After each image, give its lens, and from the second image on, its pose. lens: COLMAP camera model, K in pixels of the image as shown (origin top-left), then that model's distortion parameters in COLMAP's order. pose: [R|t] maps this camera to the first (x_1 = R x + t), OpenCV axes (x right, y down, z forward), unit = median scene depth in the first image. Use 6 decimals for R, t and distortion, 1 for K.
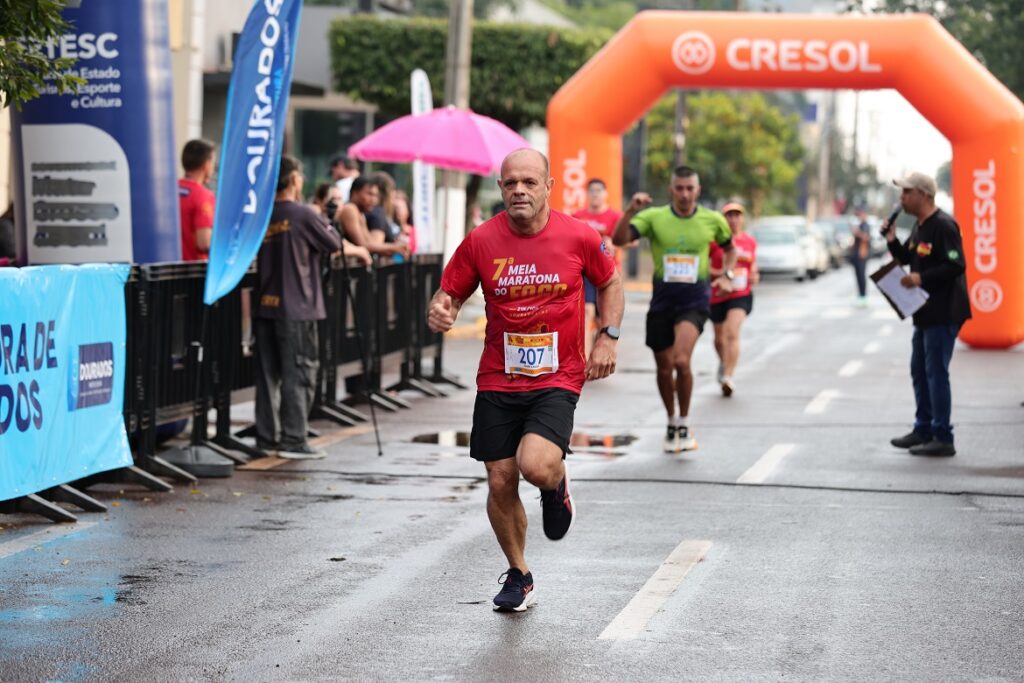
lens RADIAL K [[3851.9, 0, 513.9], [0, 3851.9, 334.8], [0, 0, 1]] dist [0.354902, 0.000000]
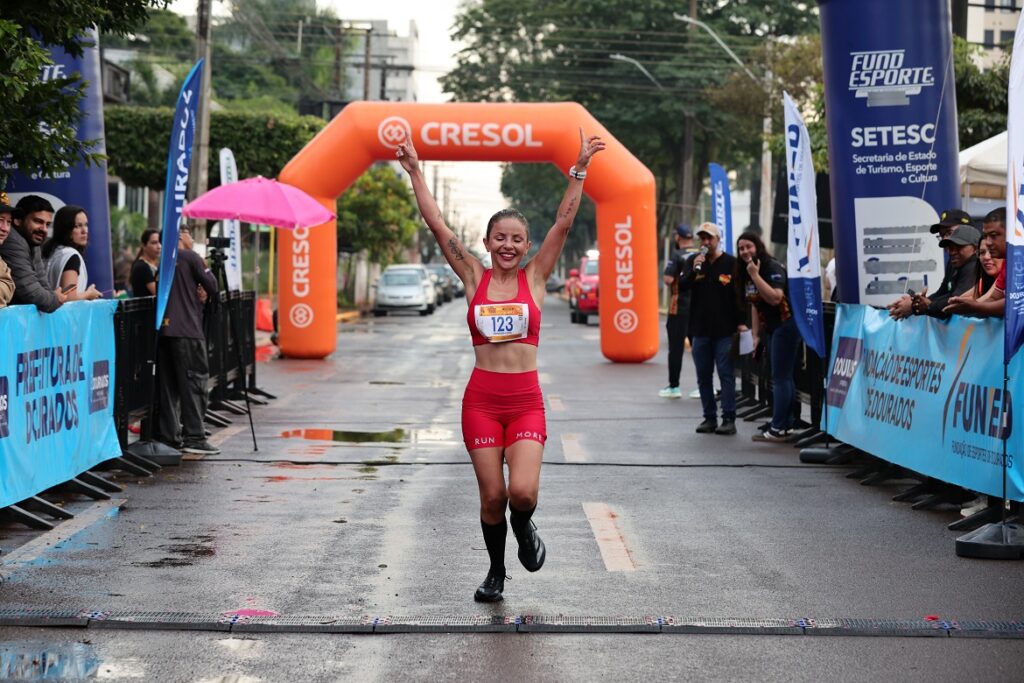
lens RADIAL K [[3097.3, 0, 510.3], [0, 3097.3, 339.8], [0, 0, 1]] dist [-0.044414, 0.000000]
pose [[0.992094, -0.015843, 0.124492, -0.389293], [0.016631, 0.999848, -0.005297, 0.002883], [-0.124389, 0.007326, 0.992207, -0.084541]]
